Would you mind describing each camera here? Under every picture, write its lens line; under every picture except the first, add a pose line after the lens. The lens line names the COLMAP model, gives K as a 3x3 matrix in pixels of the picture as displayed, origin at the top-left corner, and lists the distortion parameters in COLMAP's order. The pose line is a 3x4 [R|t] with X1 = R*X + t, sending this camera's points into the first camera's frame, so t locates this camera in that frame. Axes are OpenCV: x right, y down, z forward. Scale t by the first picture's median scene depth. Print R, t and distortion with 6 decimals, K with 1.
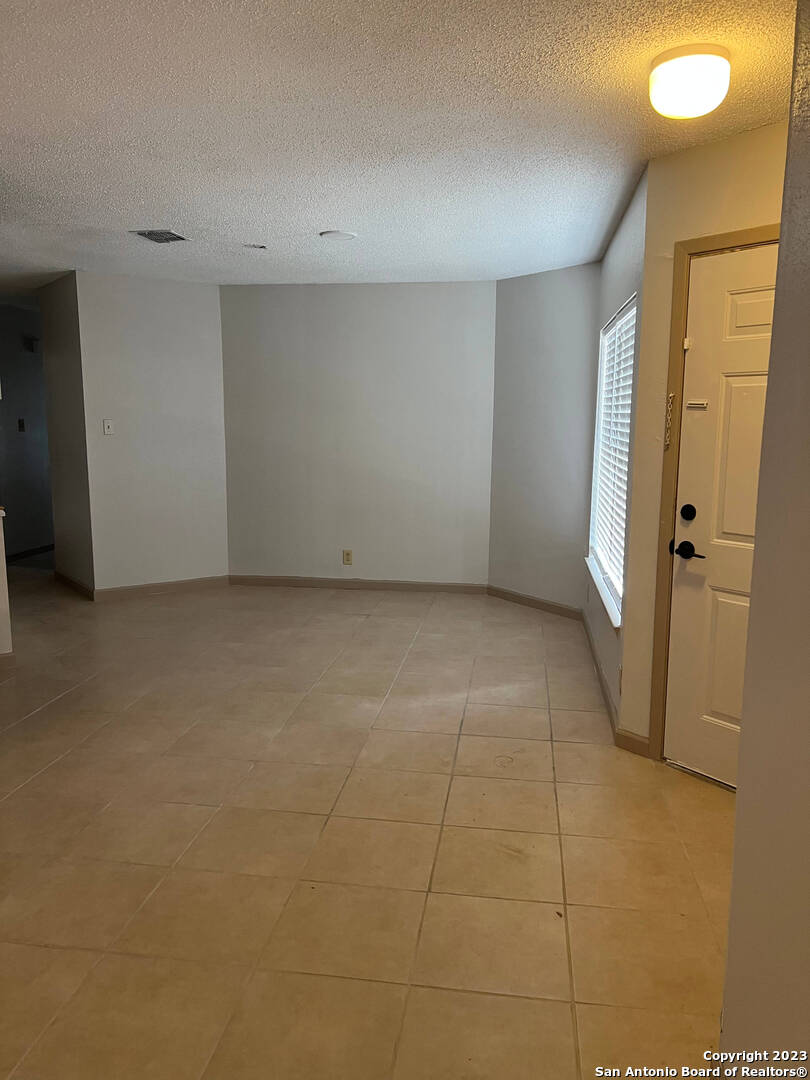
lens RADIAL K [[815.7, 0, 404.2], [0, 815.7, 541.0], [0, 0, 1]] dist [0.008836, 0.000747]
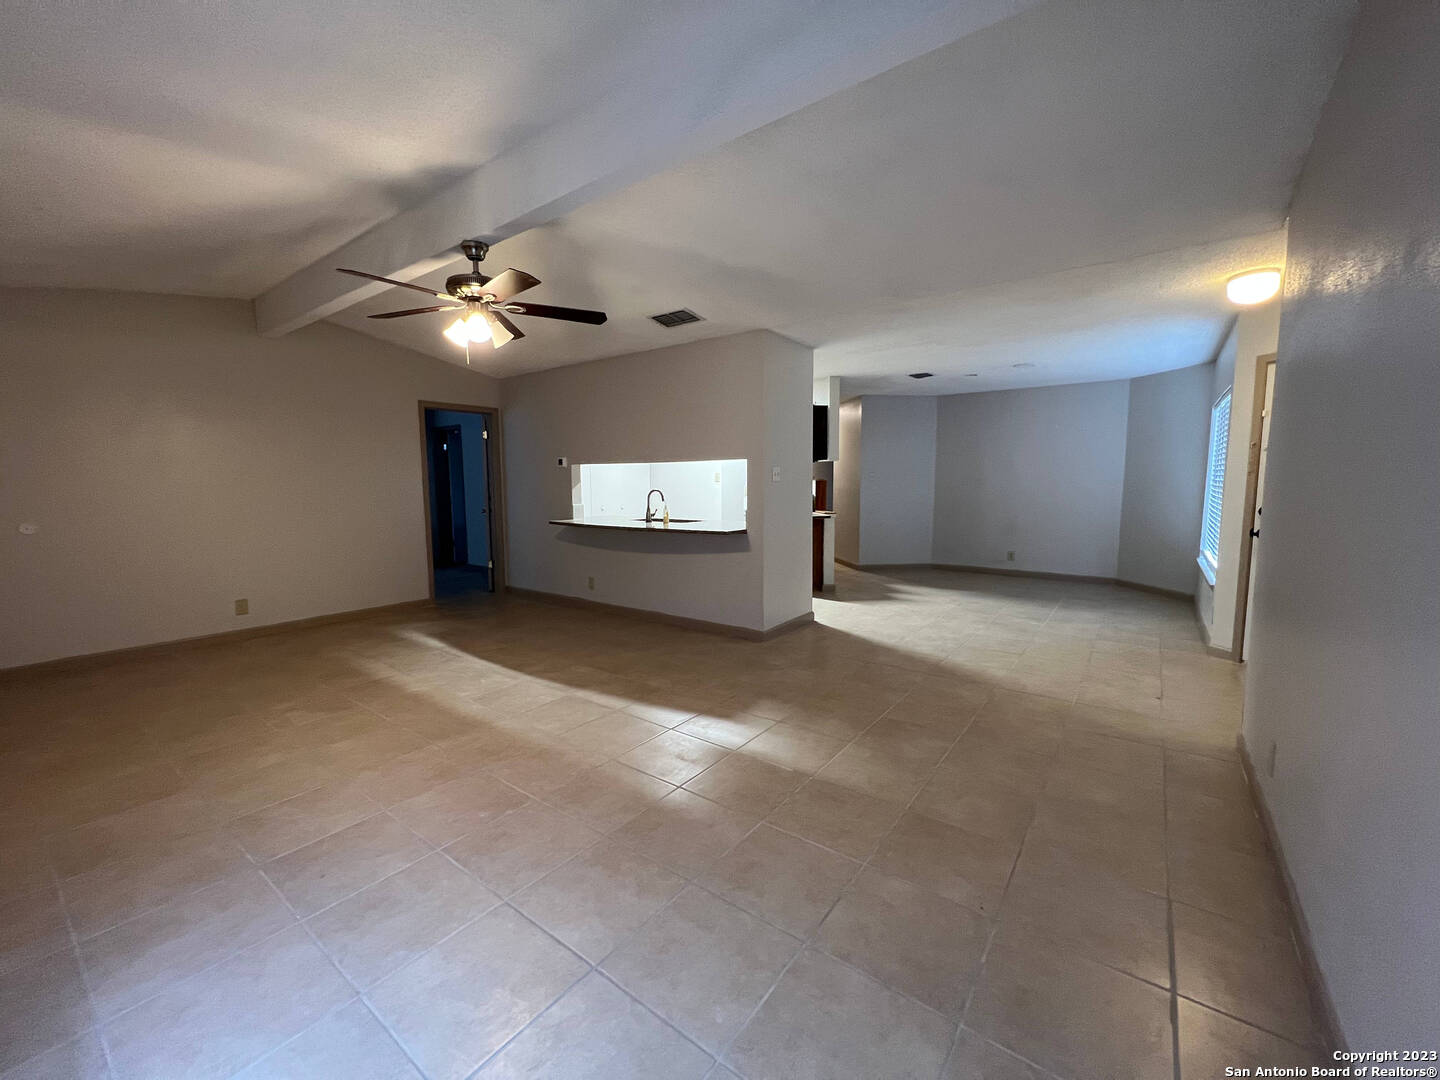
lens RADIAL K [[576.8, 0, 717.8], [0, 576.8, 534.1], [0, 0, 1]] dist [-0.003301, -0.000051]
pose [[0.875015, 0.036771, -0.482697, -0.039751], [-0.065101, 0.996992, -0.042064, 0.082452], [0.479698, 0.068230, 0.874777, -0.360528]]
